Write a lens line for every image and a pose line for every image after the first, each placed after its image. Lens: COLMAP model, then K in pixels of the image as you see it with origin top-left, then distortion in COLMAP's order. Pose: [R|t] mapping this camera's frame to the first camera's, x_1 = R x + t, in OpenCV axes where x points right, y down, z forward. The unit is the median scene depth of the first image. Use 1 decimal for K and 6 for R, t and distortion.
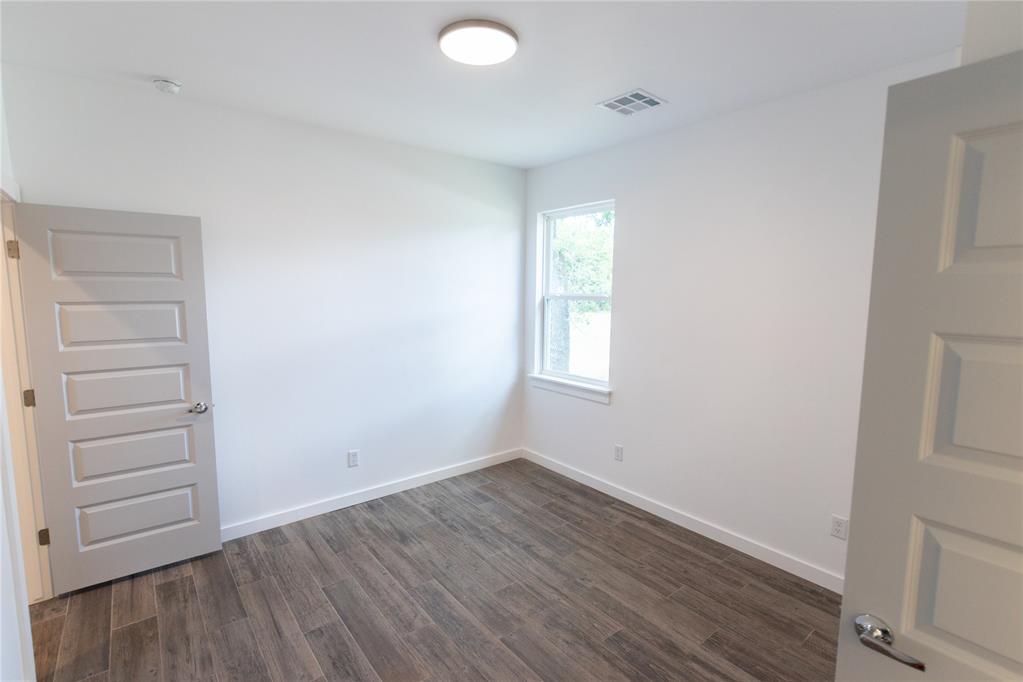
lens RADIAL K [[471.0, 0, 493.0], [0, 471.0, 341.0], [0, 0, 1]] dist [-0.003445, -0.000165]
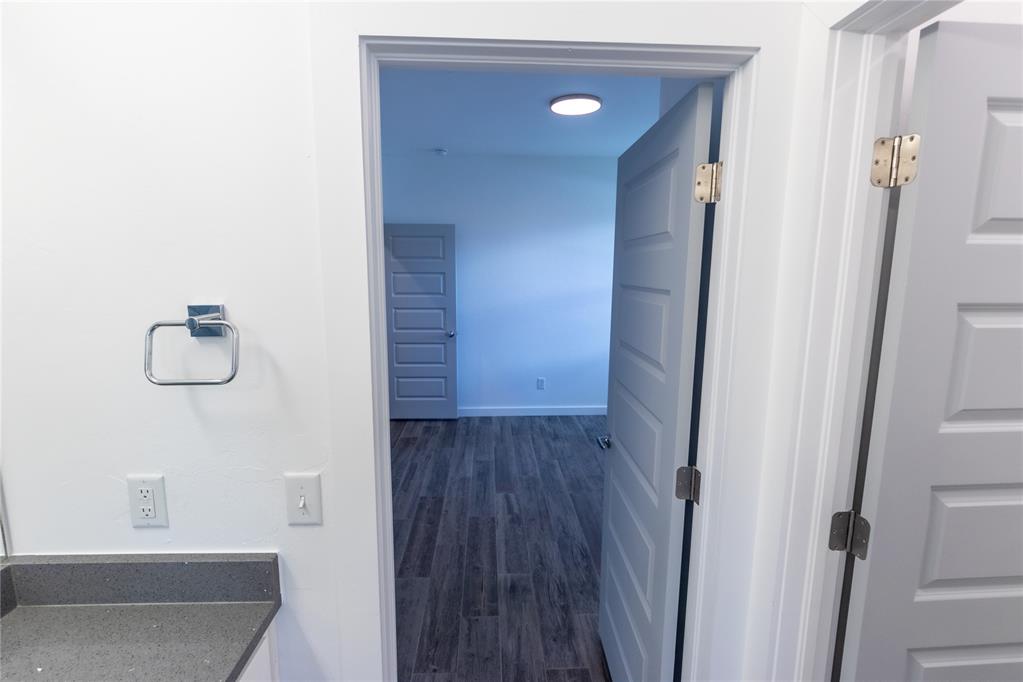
lens RADIAL K [[472.7, 0, 511.5], [0, 472.7, 341.0], [0, 0, 1]] dist [-0.000175, 0.000060]
pose [[0.811187, 0.091343, -0.577609, 0.589375], [-0.066975, 0.995738, 0.063406, 0.042232], [0.580939, -0.012749, 0.813847, -0.303604]]
